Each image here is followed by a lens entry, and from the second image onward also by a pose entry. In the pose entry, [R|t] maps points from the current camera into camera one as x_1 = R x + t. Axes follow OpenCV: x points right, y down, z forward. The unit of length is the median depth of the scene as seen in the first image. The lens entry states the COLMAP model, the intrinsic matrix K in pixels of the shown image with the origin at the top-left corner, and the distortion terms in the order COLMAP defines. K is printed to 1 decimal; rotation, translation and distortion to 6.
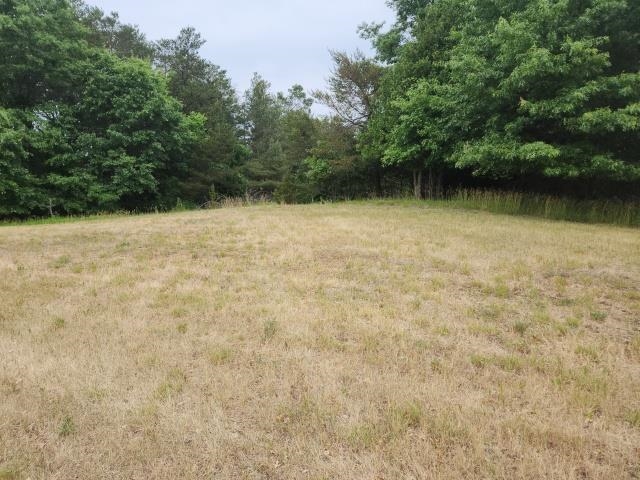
lens RADIAL K [[421.8, 0, 314.8], [0, 421.8, 242.5], [0, 0, 1]] dist [0.066728, -0.056297]
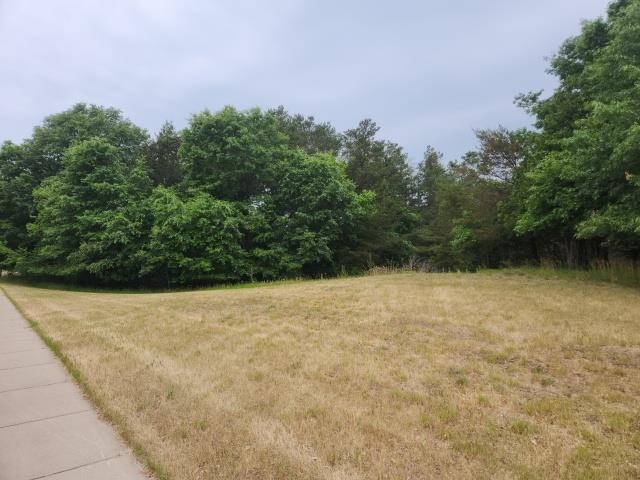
lens RADIAL K [[421.8, 0, 324.8], [0, 421.8, 243.6], [0, 0, 1]] dist [0.066728, -0.056297]
pose [[0.912348, -0.031521, -0.408200, 0.093425], [-0.026834, 0.990284, -0.136444, -0.004951], [0.408535, 0.135438, 0.902638, -0.068667]]
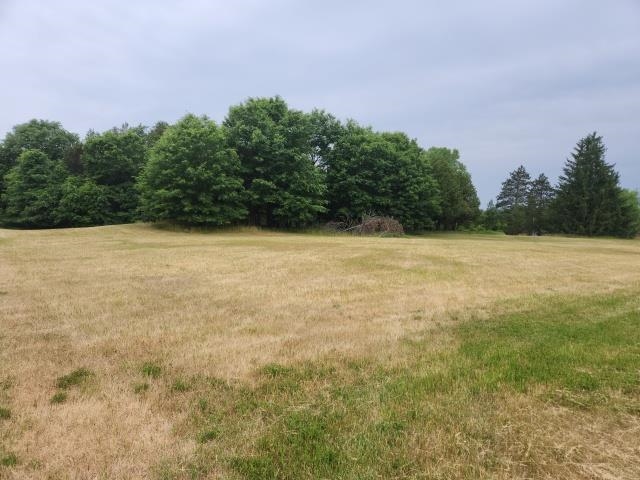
lens RADIAL K [[421.8, 0, 322.3], [0, 421.8, 240.4], [0, 0, 1]] dist [0.066728, -0.056297]
pose [[0.906028, 0.027629, -0.422314, 1.374395], [-0.055264, 0.997046, -0.053333, 0.064938], [0.419593, 0.071660, 0.904879, -0.661882]]
